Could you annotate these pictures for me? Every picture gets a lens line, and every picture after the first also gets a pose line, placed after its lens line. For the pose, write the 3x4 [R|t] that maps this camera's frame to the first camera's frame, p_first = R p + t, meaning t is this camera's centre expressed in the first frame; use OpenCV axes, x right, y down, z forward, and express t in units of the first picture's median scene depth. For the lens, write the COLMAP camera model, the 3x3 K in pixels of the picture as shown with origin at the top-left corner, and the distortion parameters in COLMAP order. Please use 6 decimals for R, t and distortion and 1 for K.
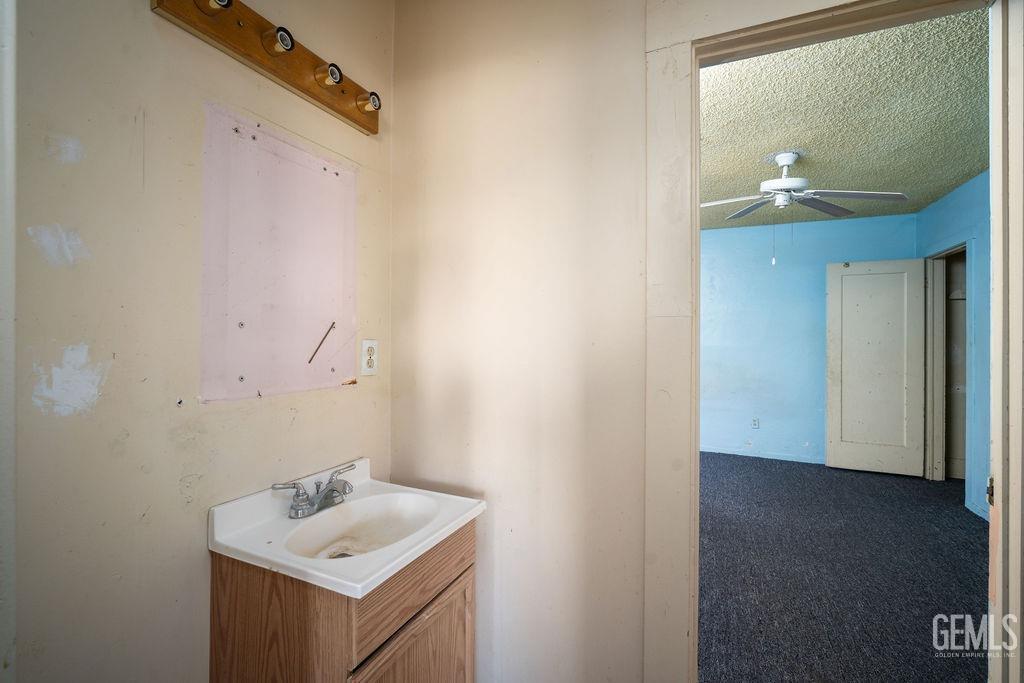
lens RADIAL K [[445.3, 0, 514.4], [0, 445.3, 336.7], [0, 0, 1]] dist [-0.002504, -0.000013]
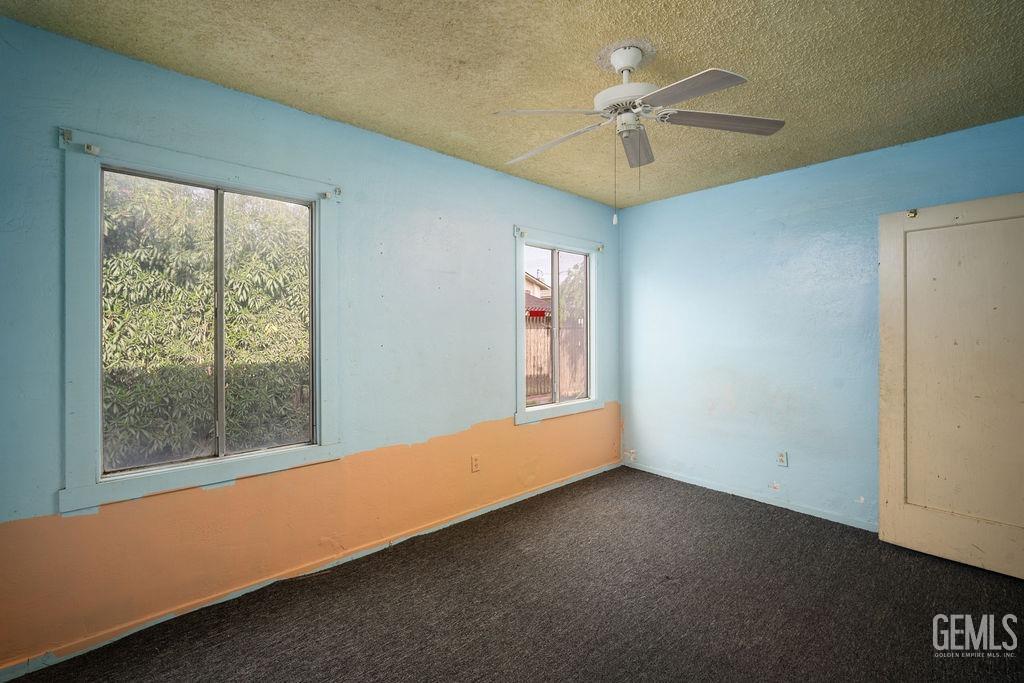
lens RADIAL K [[445.3, 0, 514.4], [0, 445.3, 336.7], [0, 0, 1]] dist [-0.002504, -0.000013]
pose [[0.916575, -0.003852, -0.399844, 0.495023], [0.005396, 0.999982, 0.002735, 0.001363], [0.399826, -0.004665, 0.916579, 0.231331]]
